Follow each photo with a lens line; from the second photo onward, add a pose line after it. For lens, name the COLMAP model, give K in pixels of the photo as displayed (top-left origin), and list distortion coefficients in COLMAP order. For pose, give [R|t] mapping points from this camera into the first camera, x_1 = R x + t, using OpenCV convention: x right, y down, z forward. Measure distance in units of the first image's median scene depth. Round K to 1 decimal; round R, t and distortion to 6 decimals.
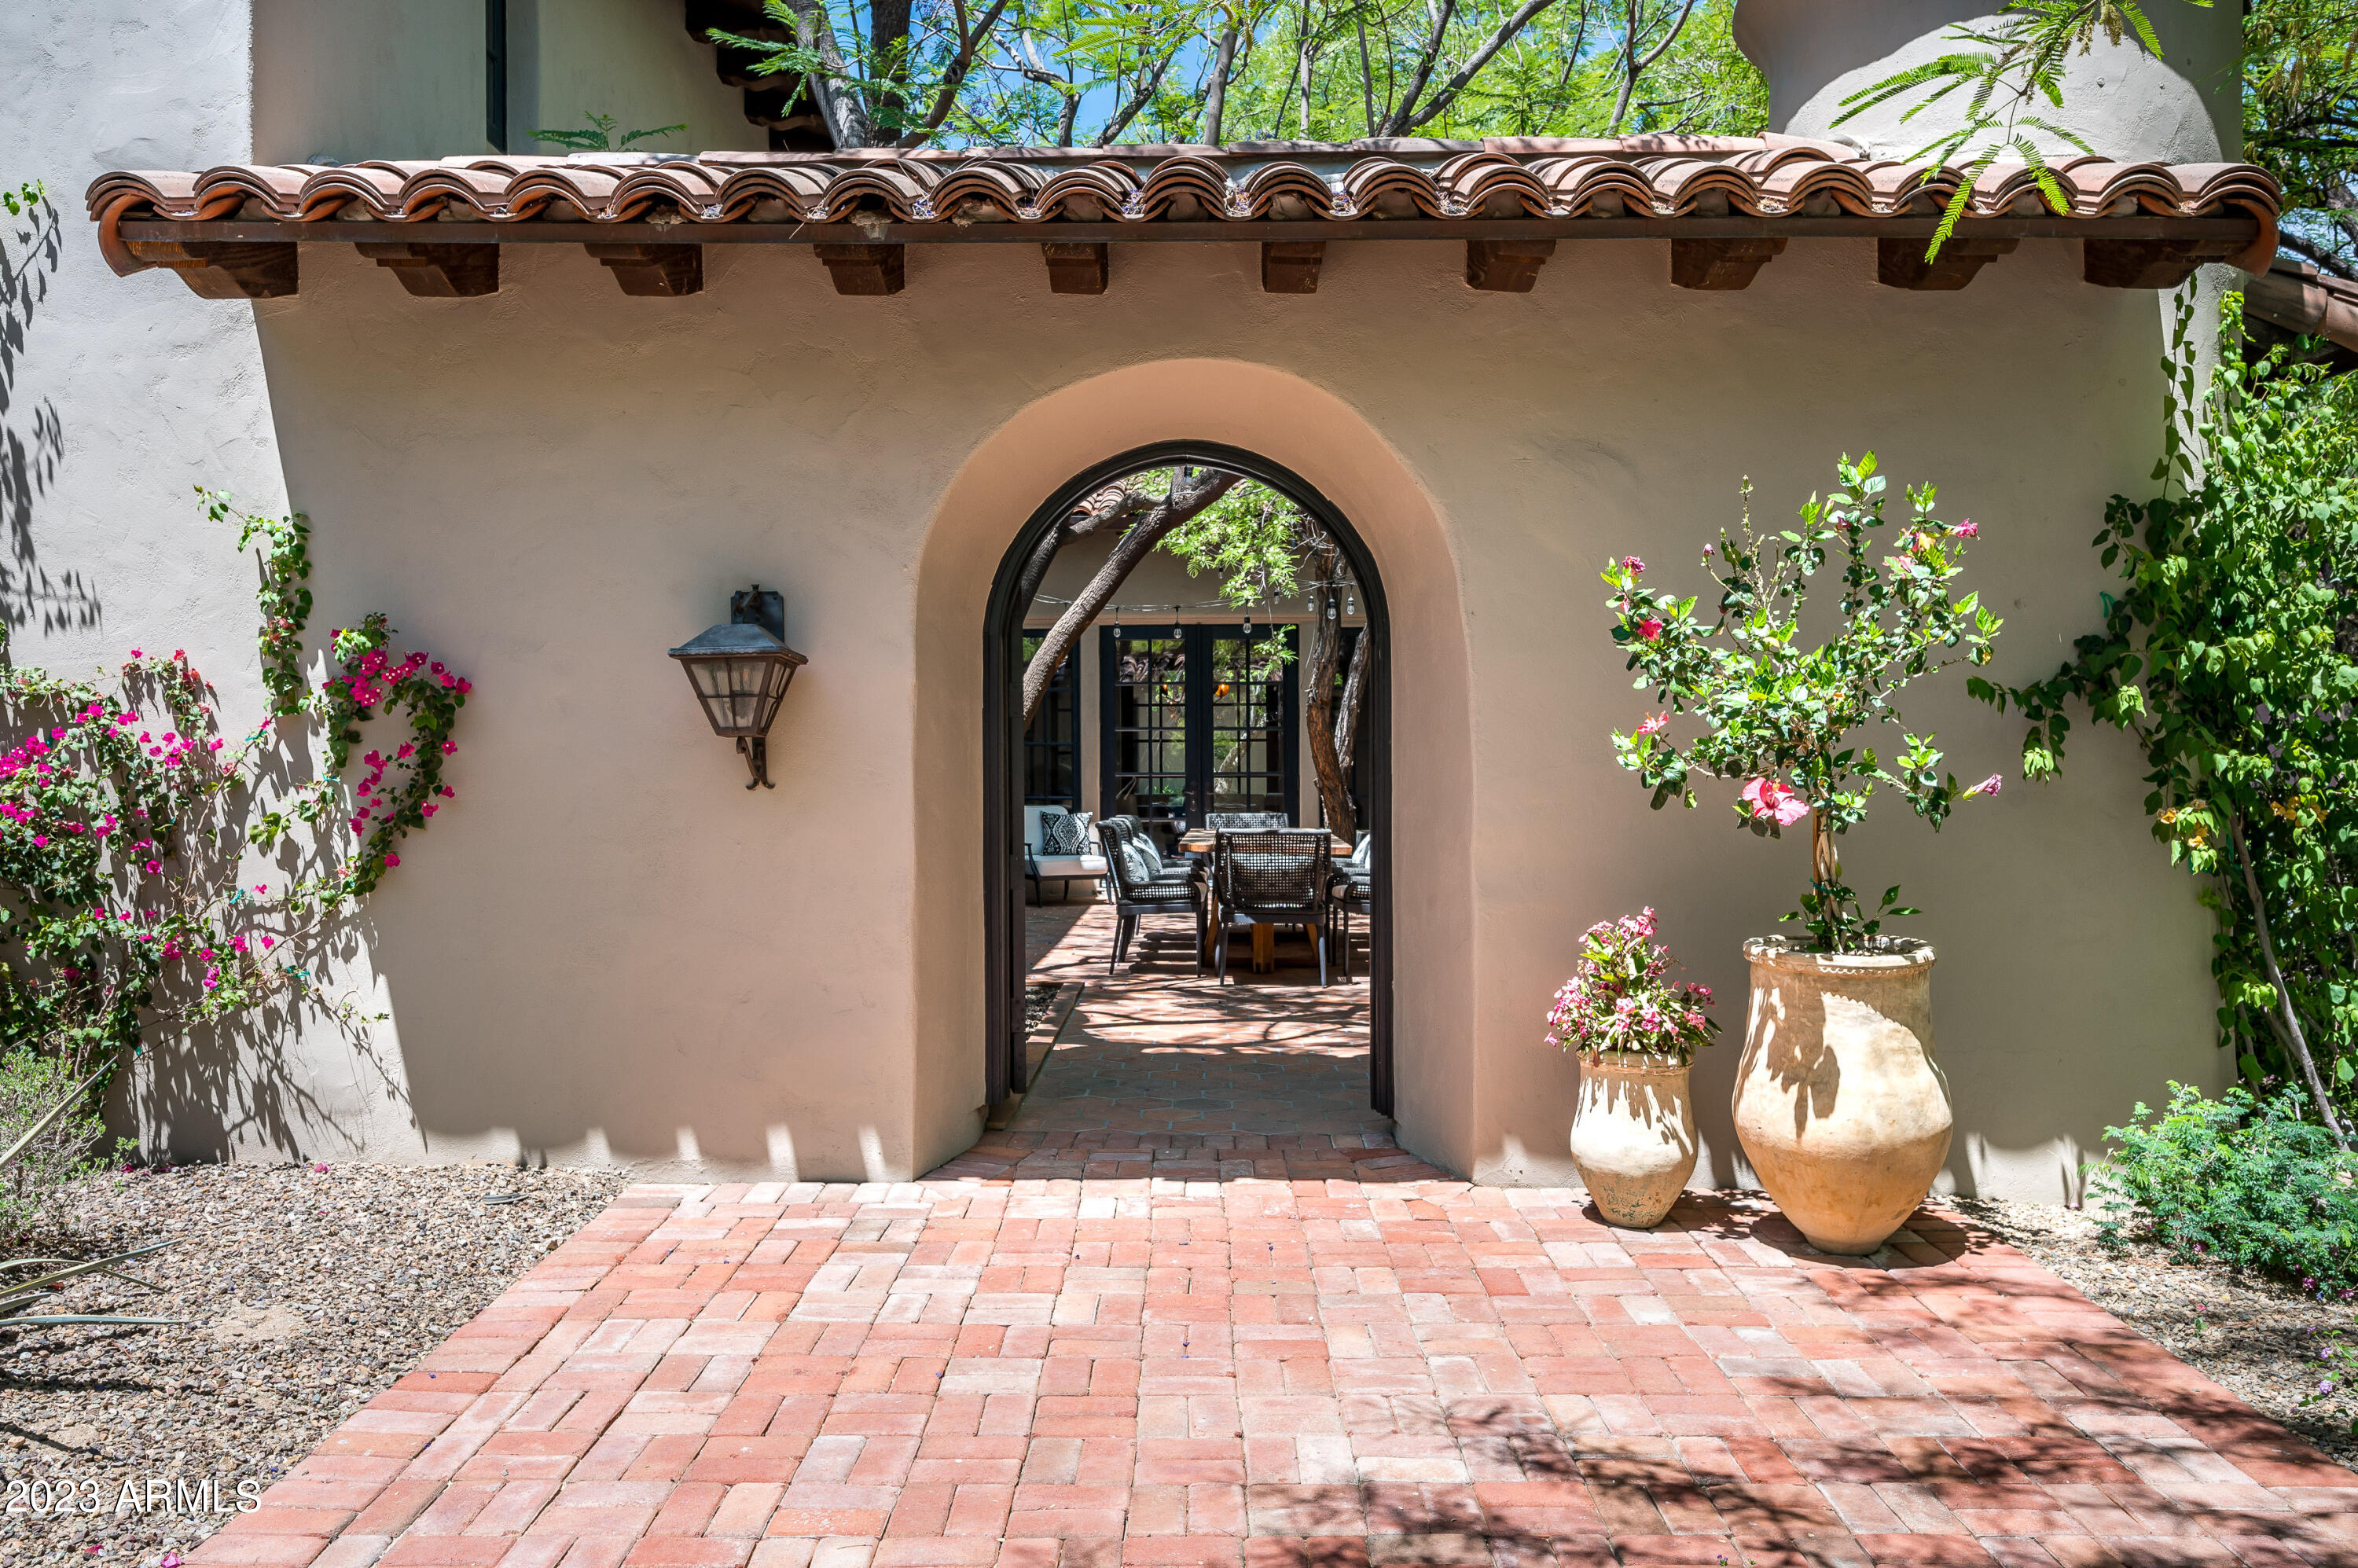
lens RADIAL K [[1618.1, 0, 1242.6], [0, 1618.1, 737.7], [0, 0, 1]] dist [-0.009770, -0.004589]
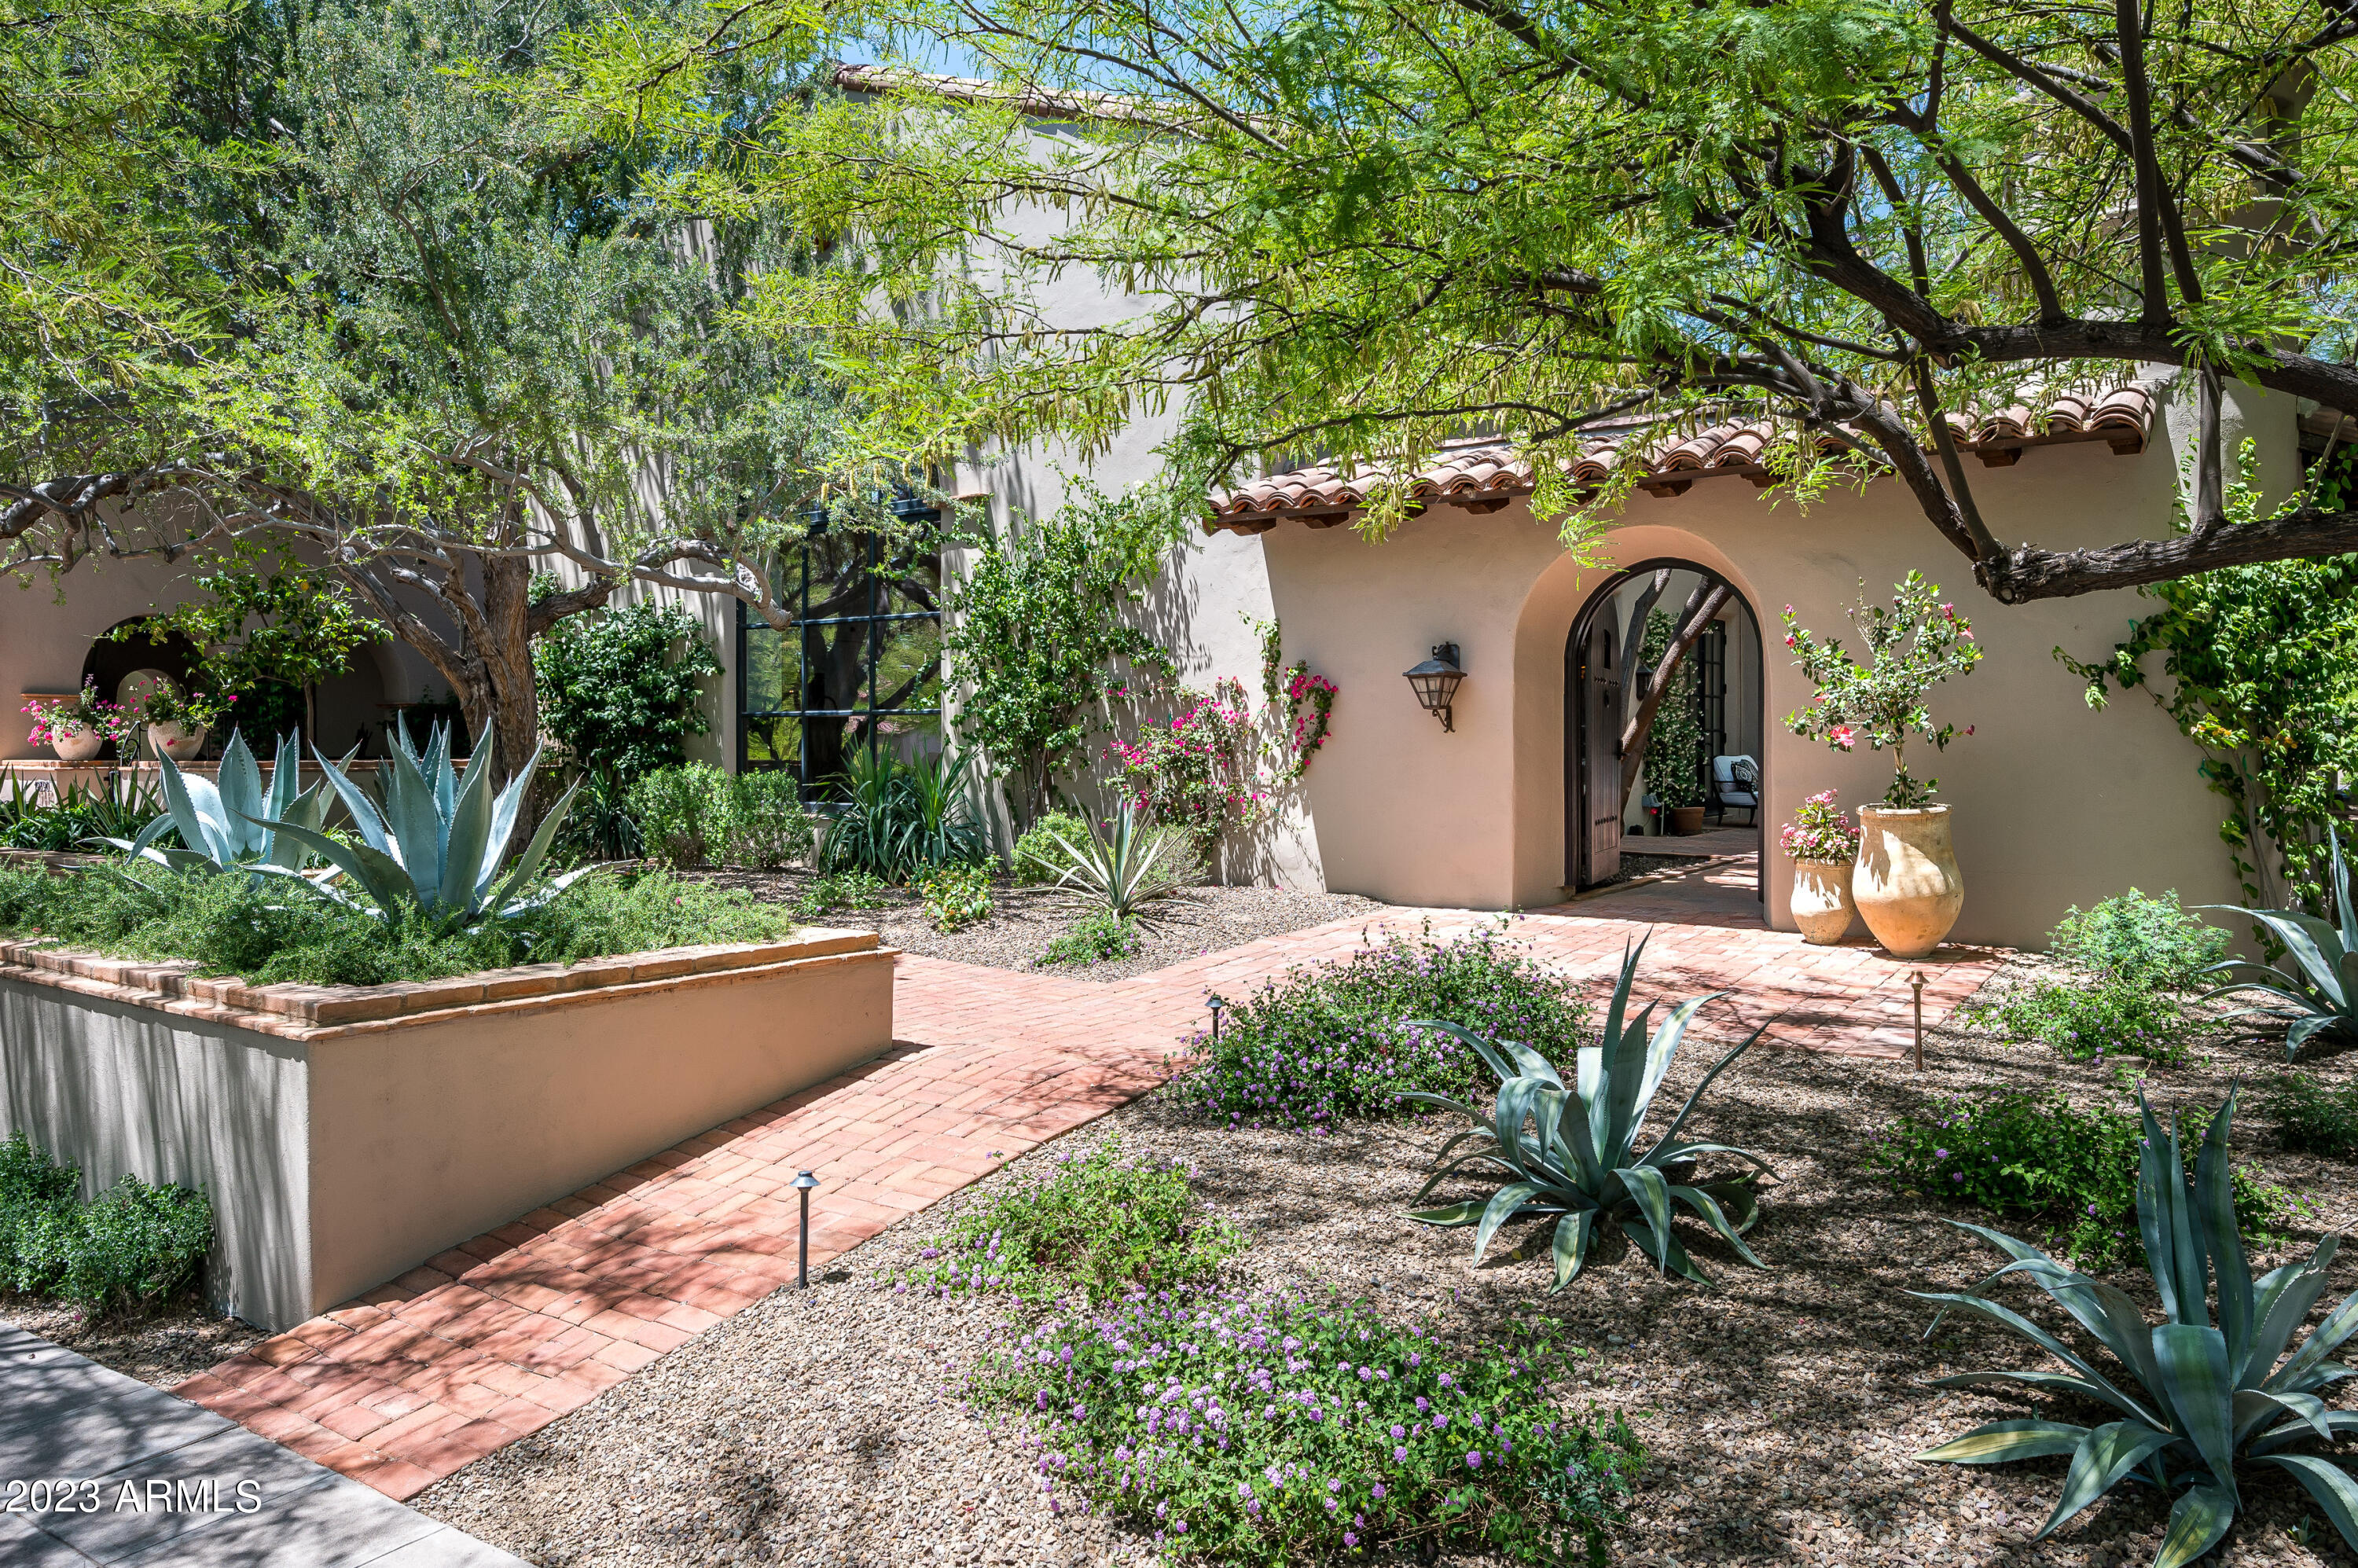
lens RADIAL K [[1424.3, 0, 1179.4], [0, 1424.3, 784.8], [0, 0, 1]] dist [-0.001166, -0.000013]
pose [[0.796072, 0.022542, -0.604782, 0.582935], [-0.000936, 0.999351, 0.036016, 0.031578], [0.605201, -0.028105, 0.795576, -0.774370]]
